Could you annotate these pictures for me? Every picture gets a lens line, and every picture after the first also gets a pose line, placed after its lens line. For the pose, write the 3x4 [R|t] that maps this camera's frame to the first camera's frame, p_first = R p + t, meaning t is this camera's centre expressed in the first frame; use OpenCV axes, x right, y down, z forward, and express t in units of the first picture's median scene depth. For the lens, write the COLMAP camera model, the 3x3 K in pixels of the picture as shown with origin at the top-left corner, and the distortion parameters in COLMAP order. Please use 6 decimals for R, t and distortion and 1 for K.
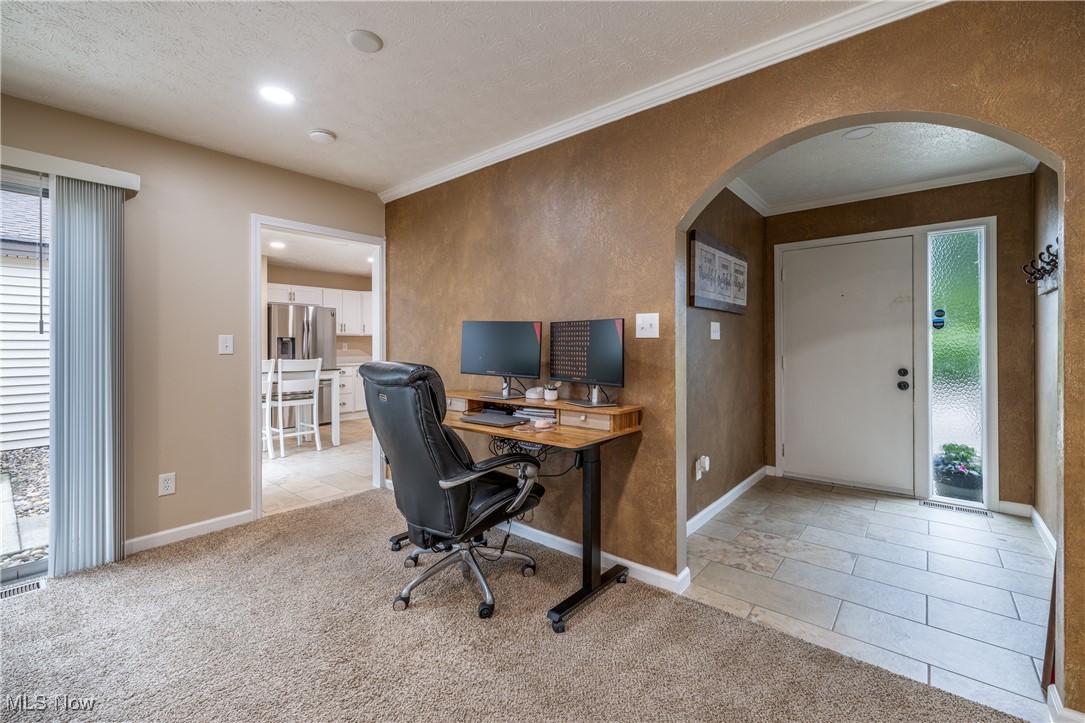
lens RADIAL K [[459.5, 0, 539.9], [0, 459.5, 346.8], [0, 0, 1]] dist [-0.000220, -0.000065]
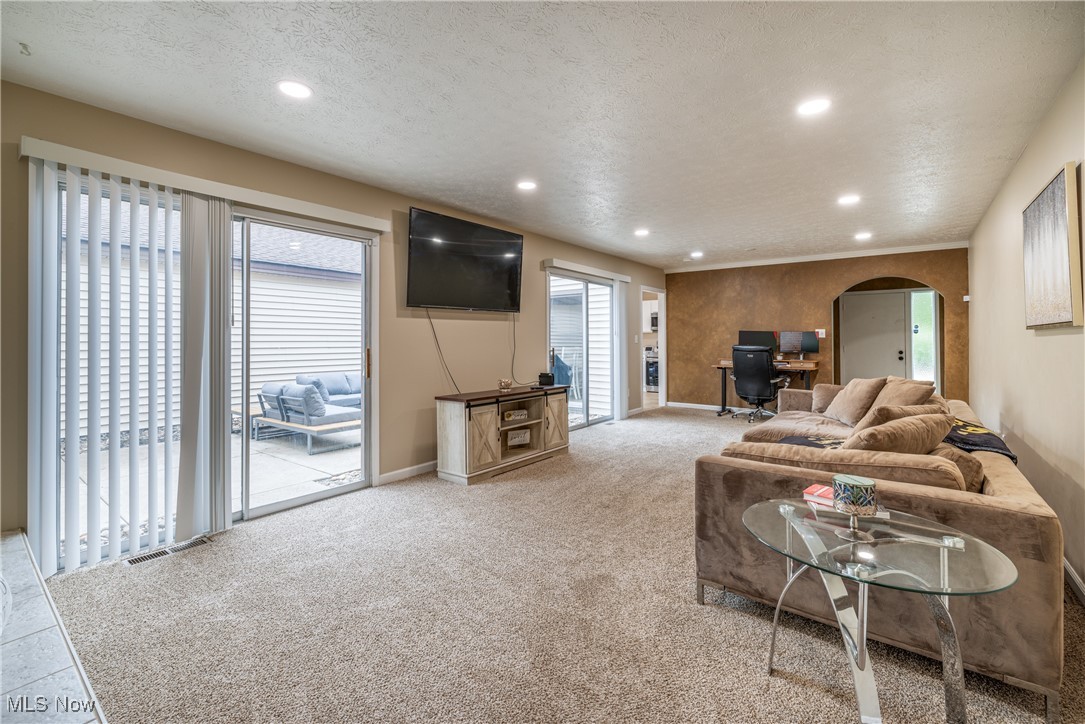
lens RADIAL K [[469.4, 0, 545.9], [0, 469.4, 338.1], [0, 0, 1]] dist [0.001040, 0.000022]
pose [[0.999040, 0.000808, 0.043804, -1.162720], [-0.000472, 0.999970, -0.007676, 0.006137], [-0.043809, 0.007648, 0.999011, -1.355253]]
